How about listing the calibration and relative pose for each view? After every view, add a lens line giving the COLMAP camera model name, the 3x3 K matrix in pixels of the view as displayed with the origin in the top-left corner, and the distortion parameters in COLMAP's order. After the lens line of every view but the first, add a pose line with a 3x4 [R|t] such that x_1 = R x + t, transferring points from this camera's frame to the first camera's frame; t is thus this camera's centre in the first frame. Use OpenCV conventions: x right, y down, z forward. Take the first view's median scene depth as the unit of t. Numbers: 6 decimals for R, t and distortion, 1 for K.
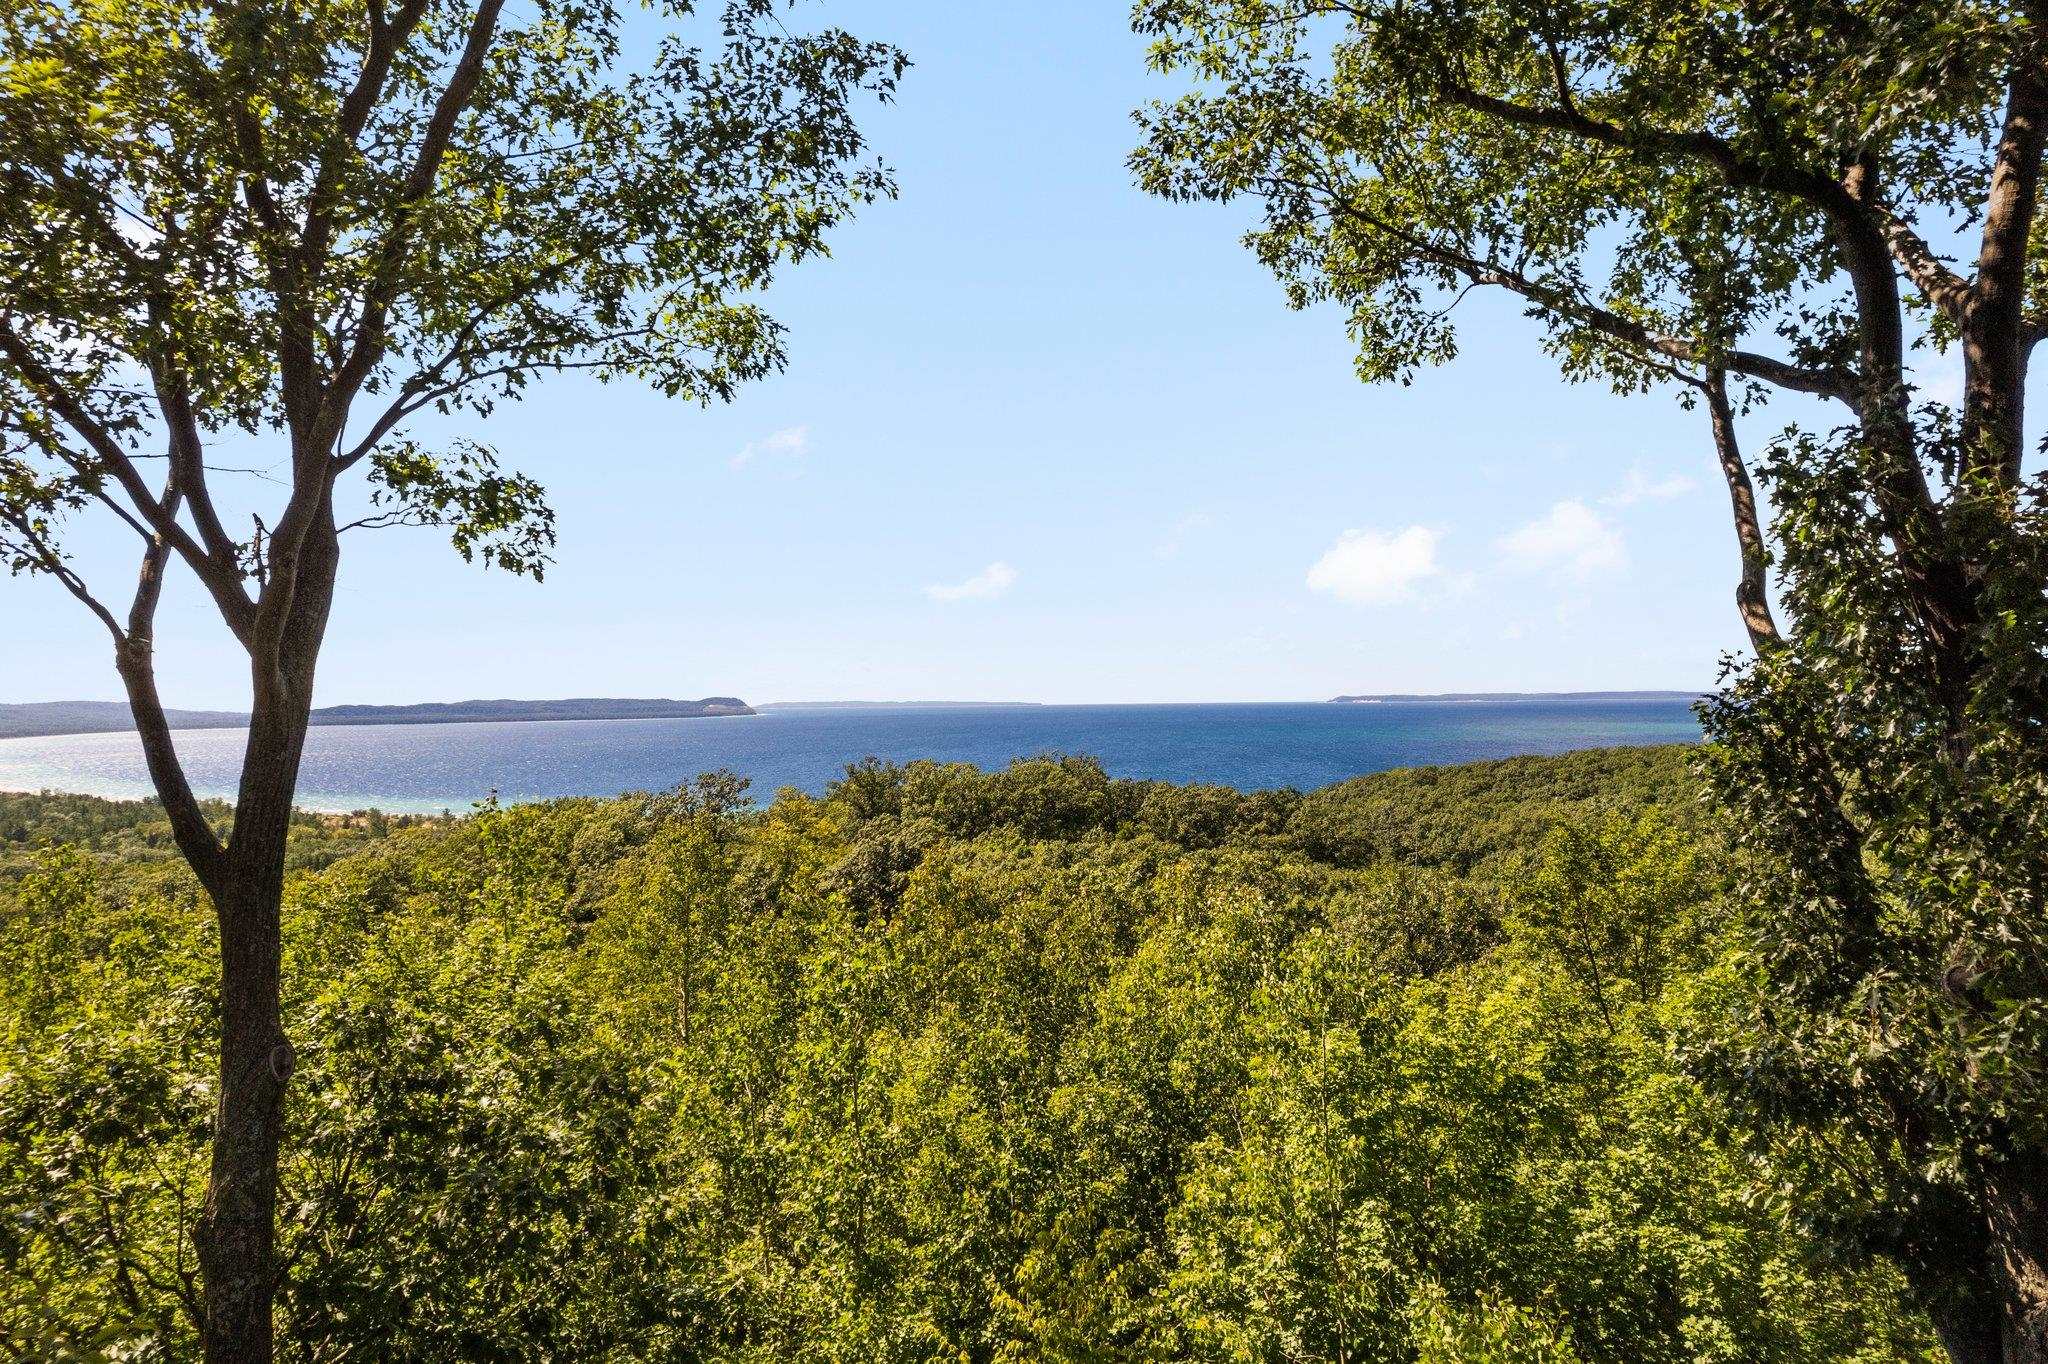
lens RADIAL K [[1314.8, 0, 991.9], [0, 1314.8, 685.8], [0, 0, 1]] dist [-0.061281, 0.046954]
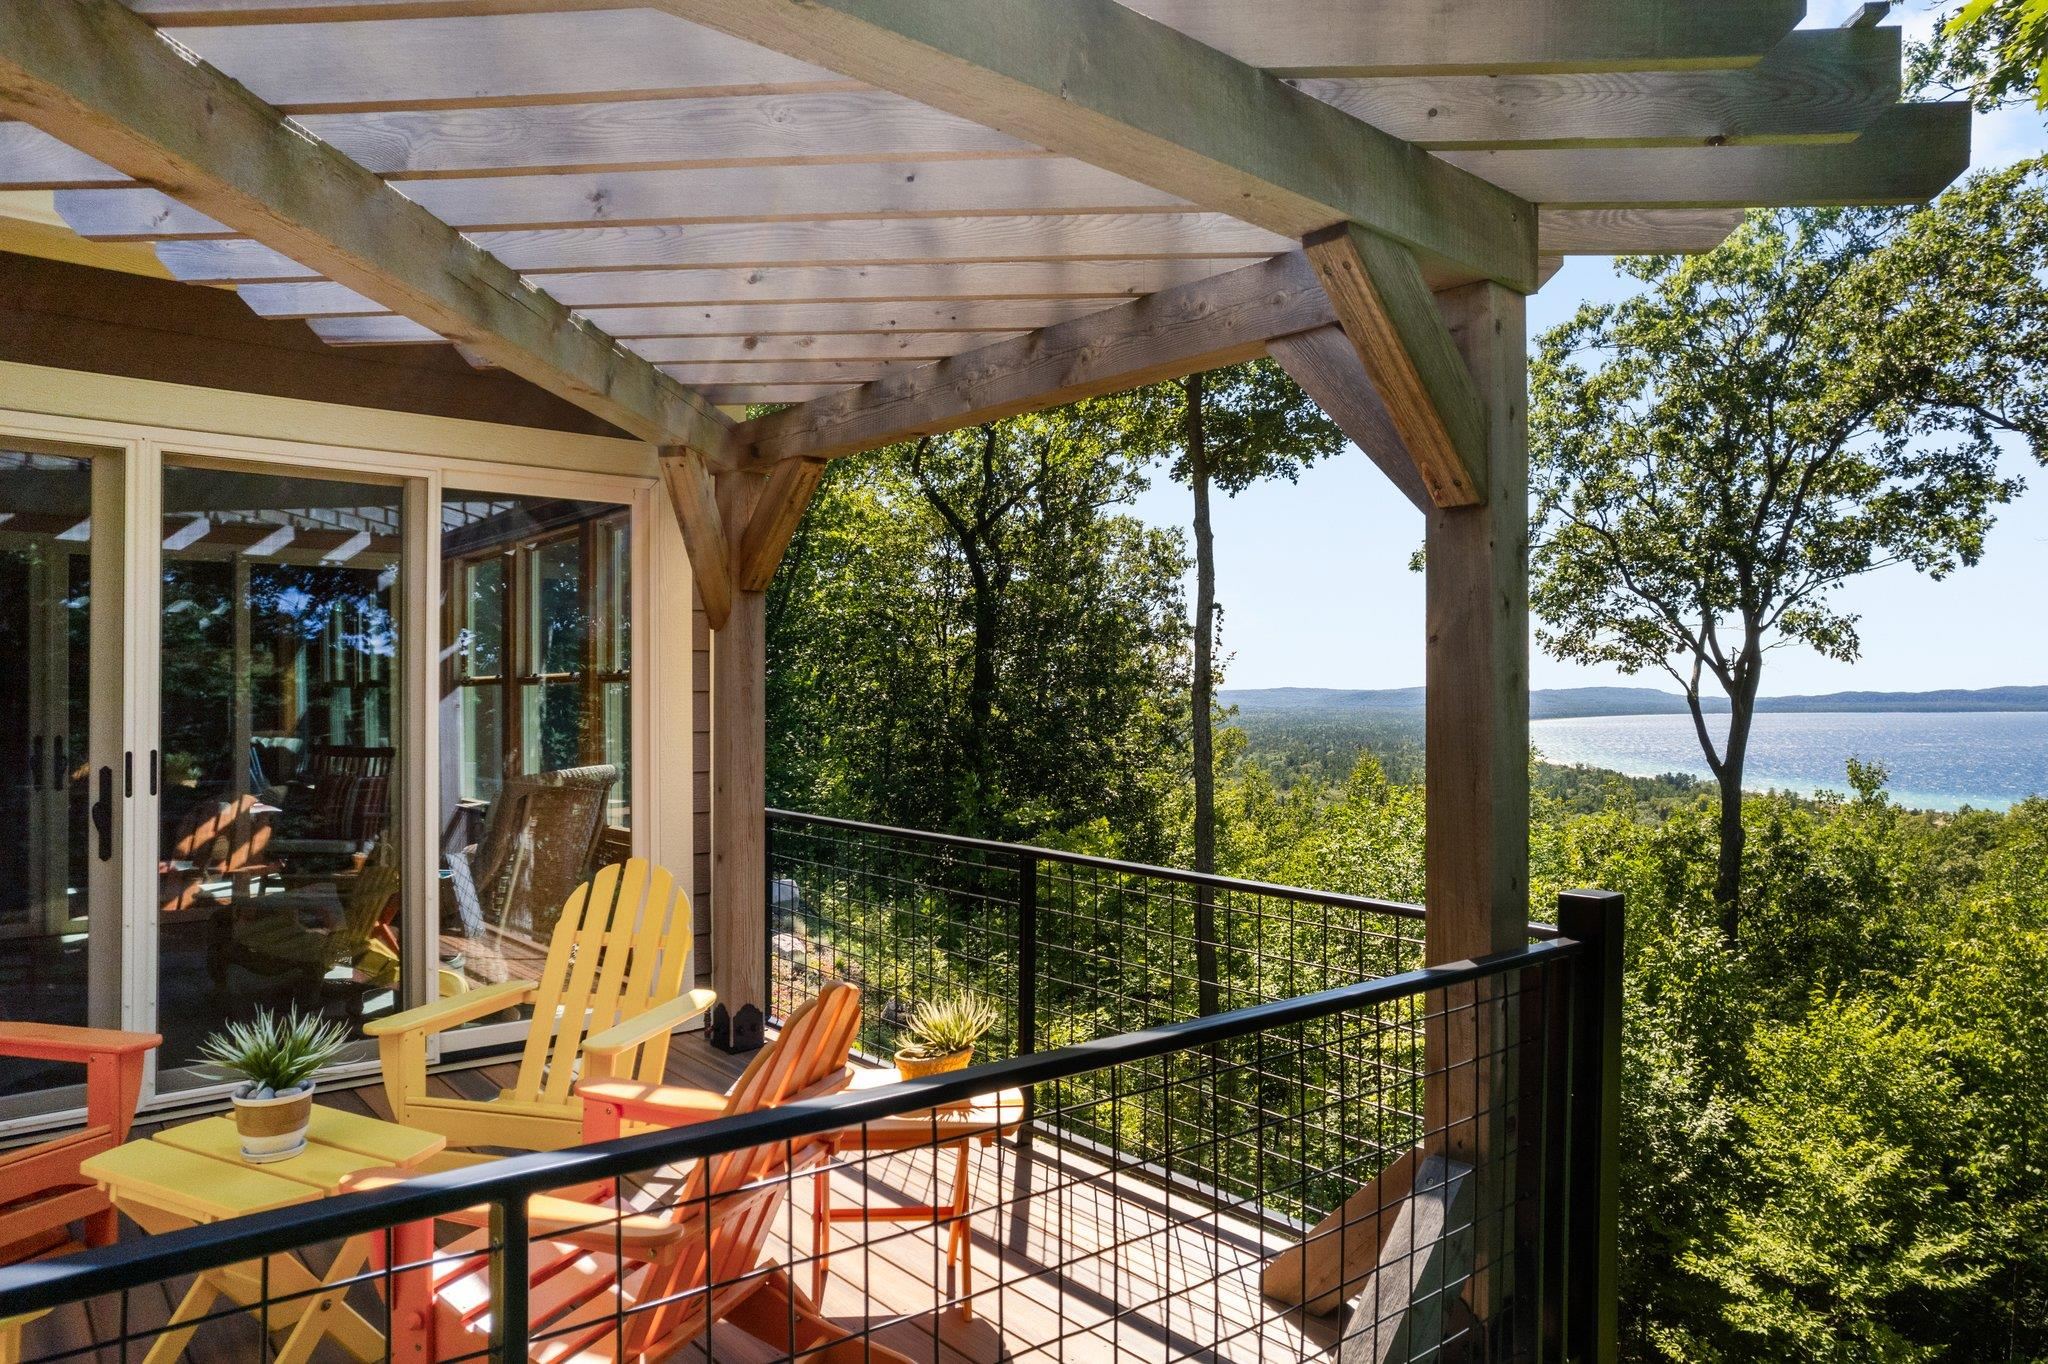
lens RADIAL K [[1314.8, 0, 1032.2], [0, 1314.8, 673.2], [0, 0, 1]] dist [-0.061281, 0.046954]
pose [[0.517267, -0.011387, -0.855748, 0.956486], [0.012275, 0.999907, -0.005885, -0.075653], [0.855736, -0.007461, 0.517359, -1.595961]]
